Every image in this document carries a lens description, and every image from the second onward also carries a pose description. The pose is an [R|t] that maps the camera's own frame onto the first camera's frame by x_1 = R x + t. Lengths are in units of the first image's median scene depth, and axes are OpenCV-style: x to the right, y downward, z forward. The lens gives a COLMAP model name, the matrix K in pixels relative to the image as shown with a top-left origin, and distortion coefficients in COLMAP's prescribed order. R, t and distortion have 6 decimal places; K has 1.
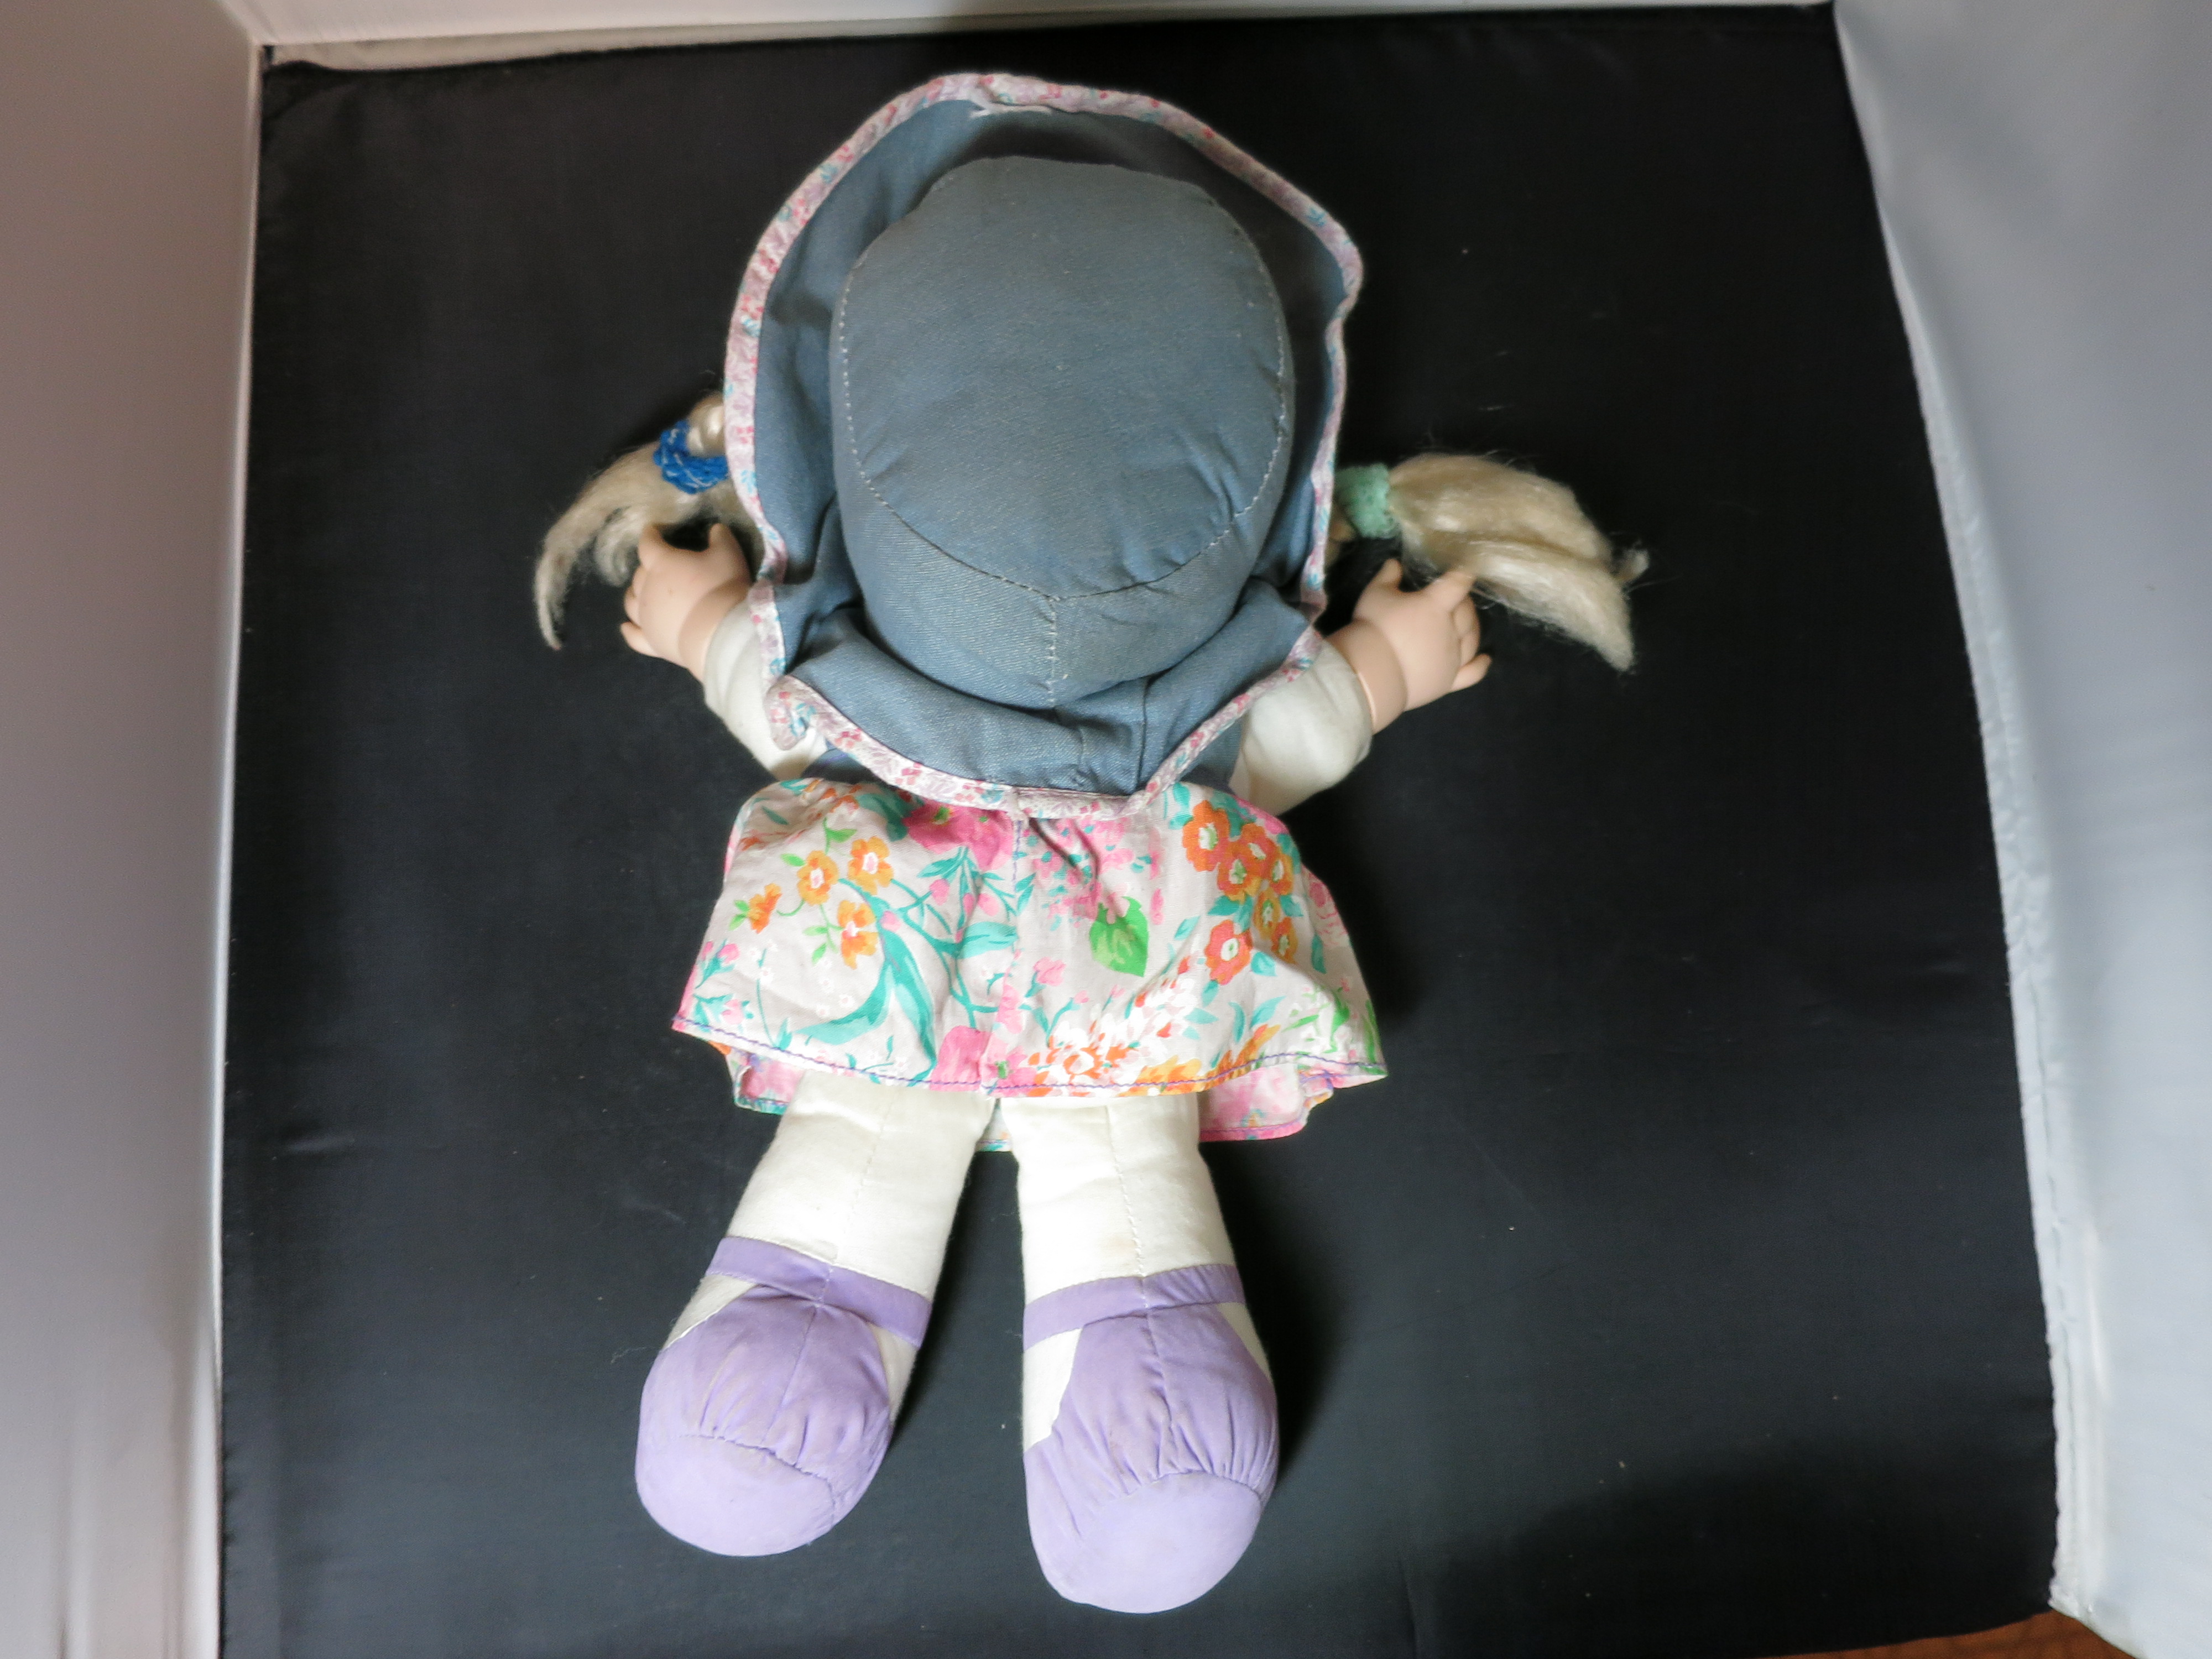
lens RADIAL K [[1553.2, 0, 1106.0], [0, 1553.2, 829.5], [0, 0, 1]] dist [-0.032202, 0.003107]
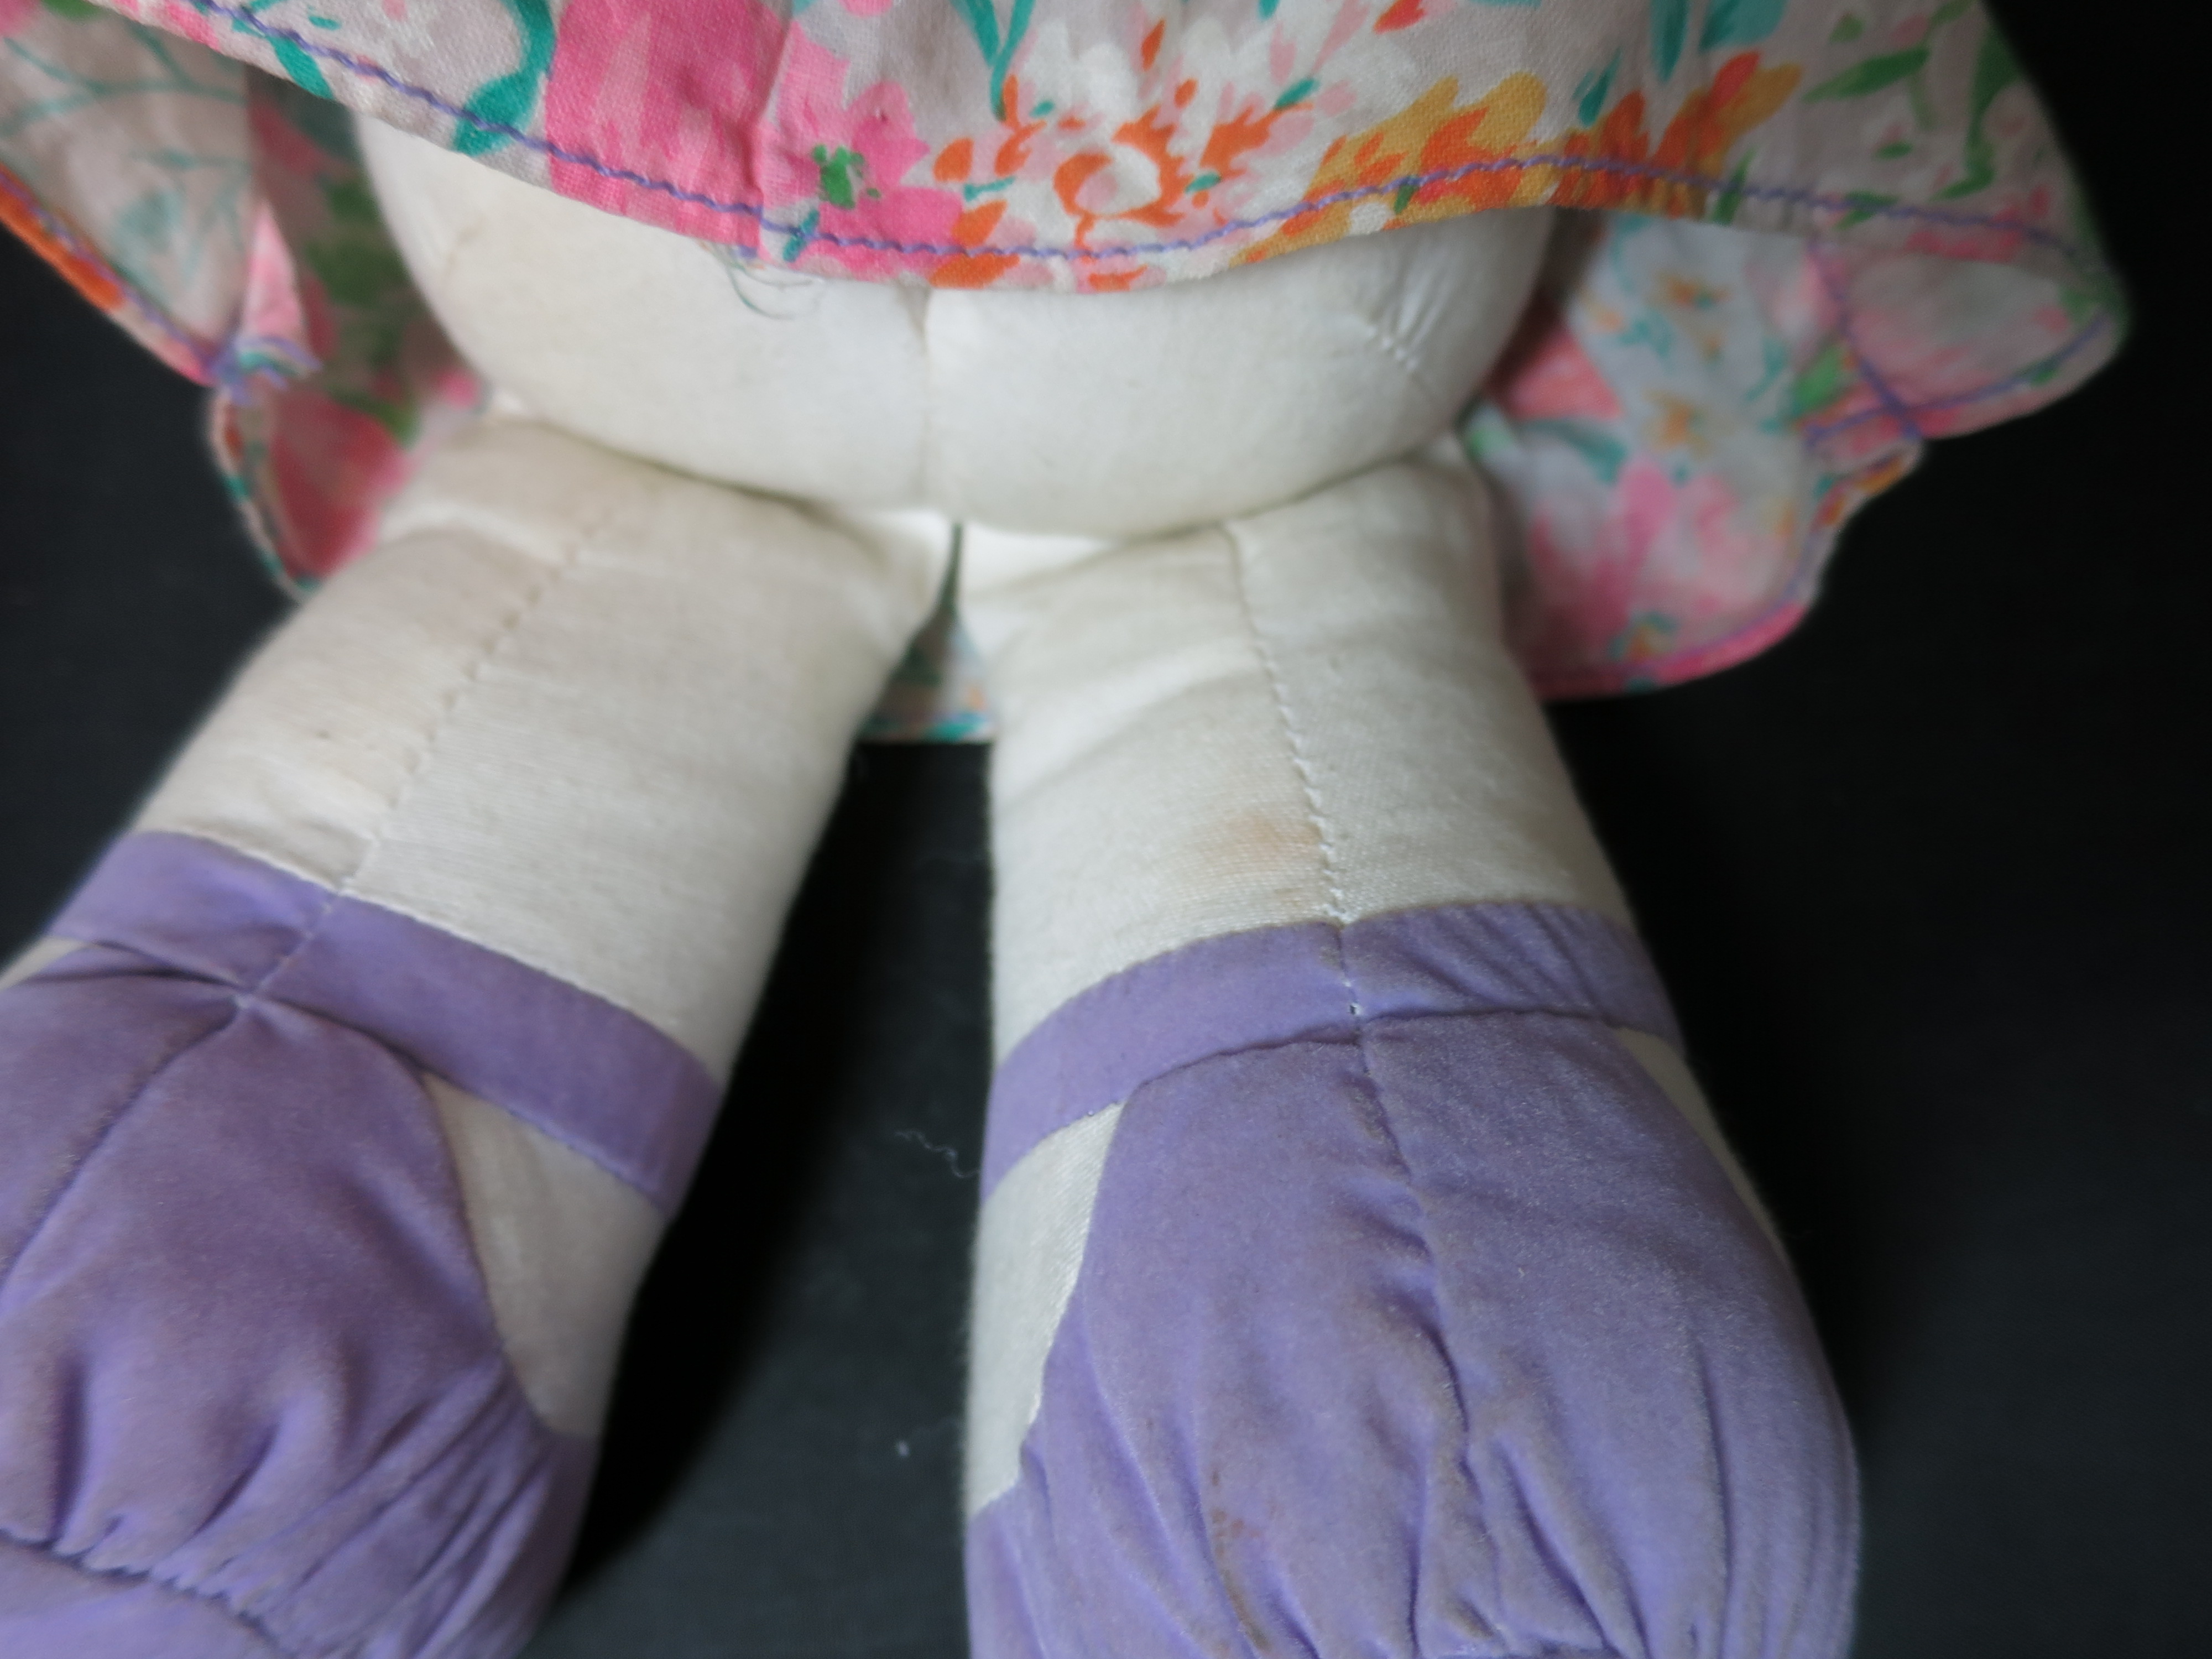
lens RADIAL K [[1553.2, 0, 1106.0], [0, 1553.2, 829.5], [0, 0, 1]] dist [-0.032202, 0.003107]
pose [[0.991153, -0.015184, -0.131855, 0.019425], [0.008025, 0.998473, -0.054659, 0.300716], [0.132484, 0.053117, 0.989761, 0.747109]]
